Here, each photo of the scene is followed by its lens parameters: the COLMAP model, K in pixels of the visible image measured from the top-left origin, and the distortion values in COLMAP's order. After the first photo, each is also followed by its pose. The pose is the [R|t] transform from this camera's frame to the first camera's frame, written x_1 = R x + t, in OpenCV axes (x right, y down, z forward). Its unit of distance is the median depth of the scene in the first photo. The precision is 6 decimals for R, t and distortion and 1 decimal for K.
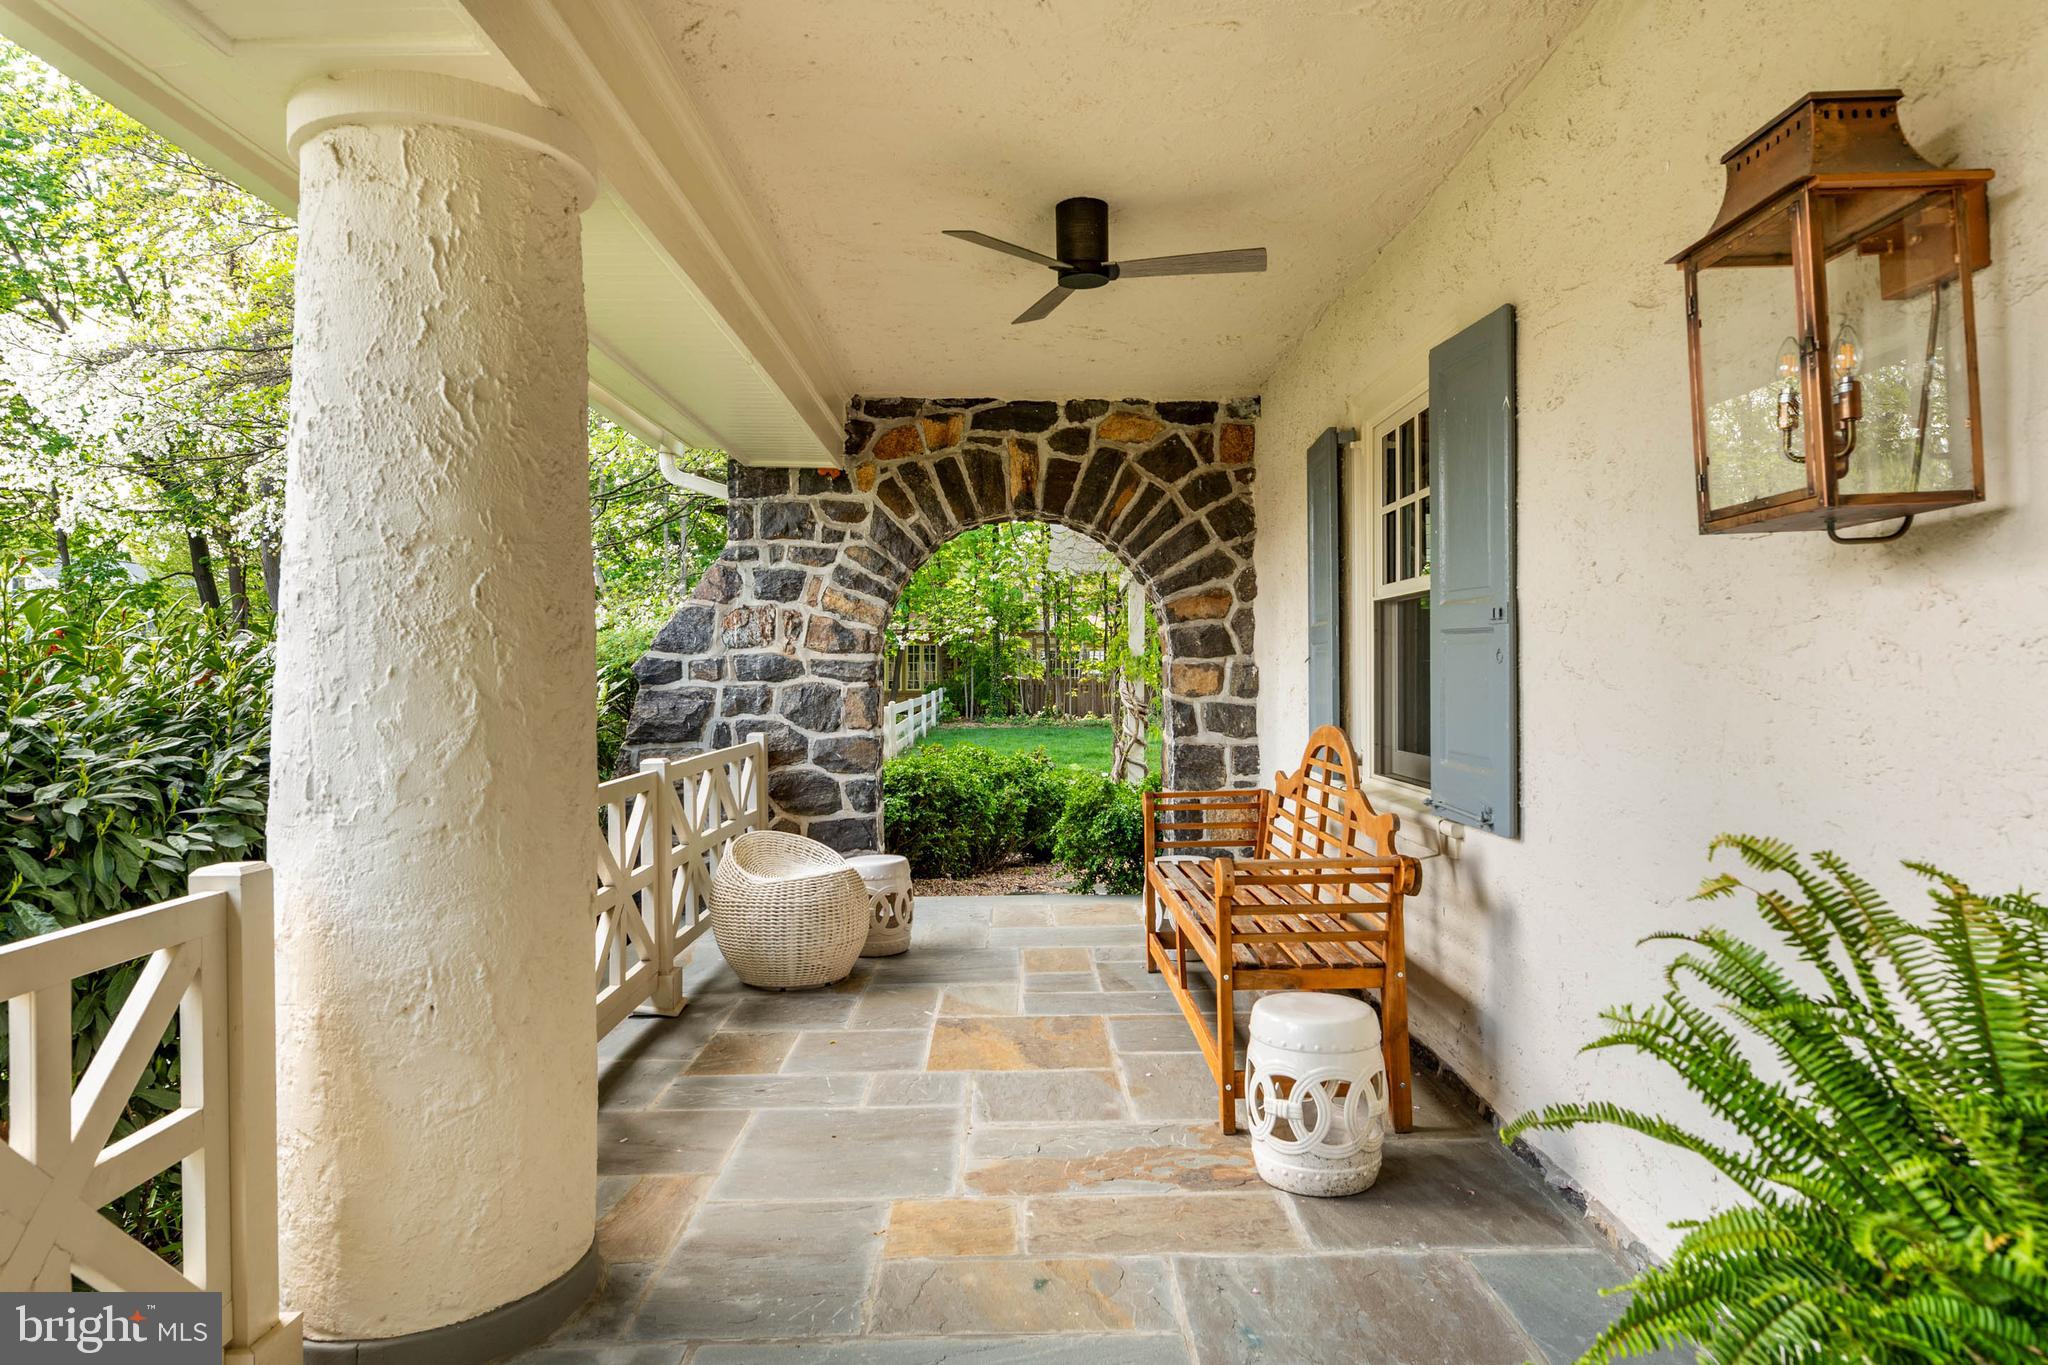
lens RADIAL K [[1234.3, 0, 1048.9], [0, 1234.3, 683.3], [0, 0, 1]] dist [-0.002878, -0.001461]
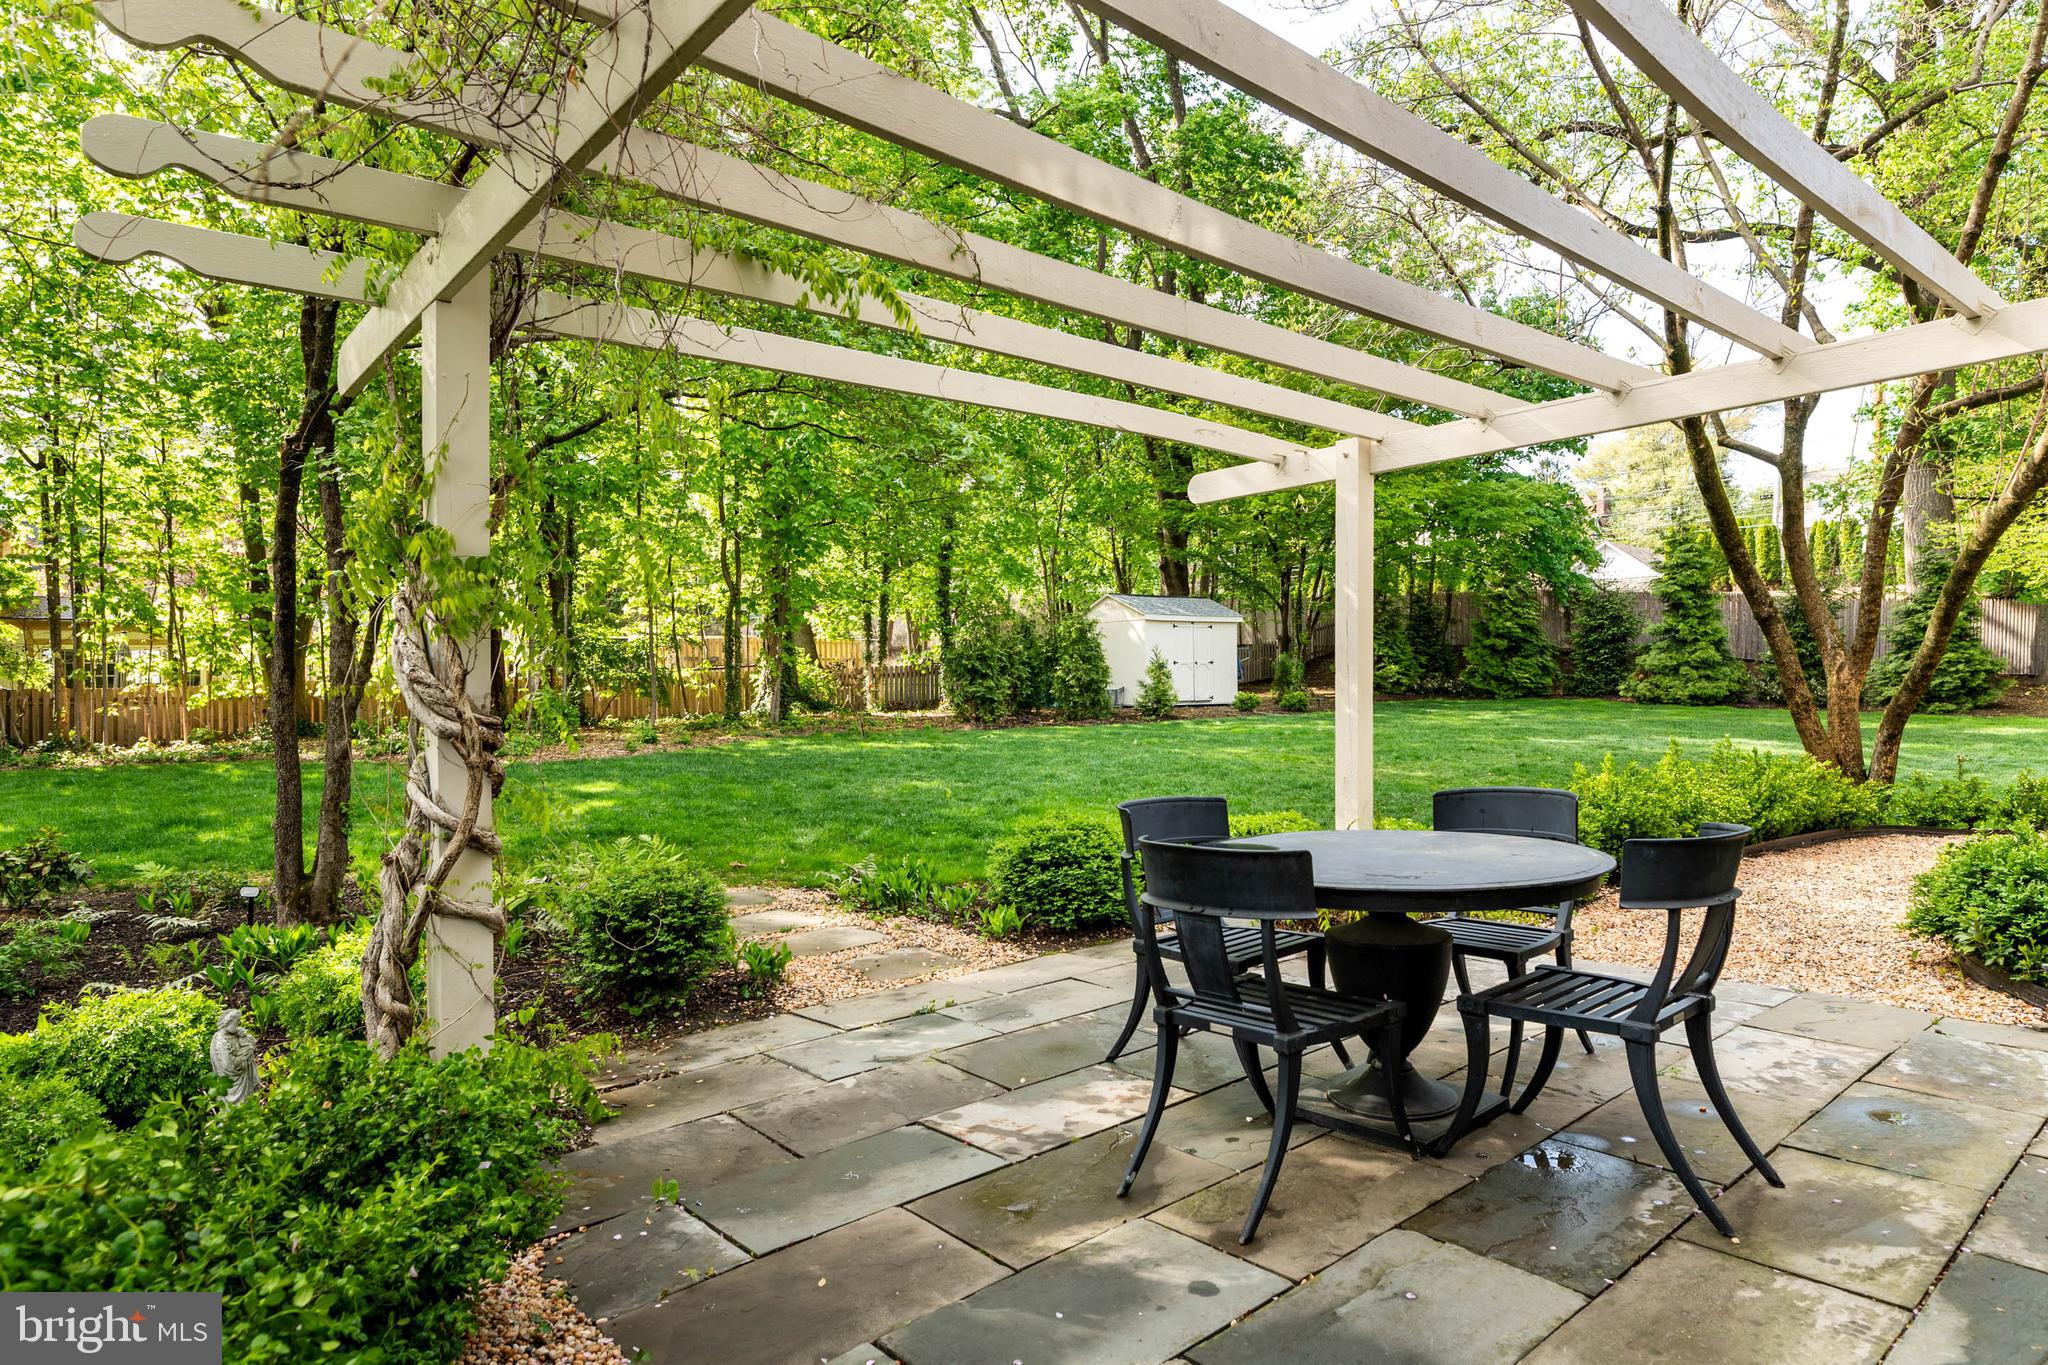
lens RADIAL K [[1185.1, 0, 1024.0], [0, 1185.1, 682.5], [0, 0, 1]] dist [0.001830, 0.000860]
pose [[0.776226, 0.001845, 0.630451, 0.001790], [0.007480, 0.999898, -0.012136, 0.030130], [-0.630410, 0.014136, 0.776134, 1.390260]]
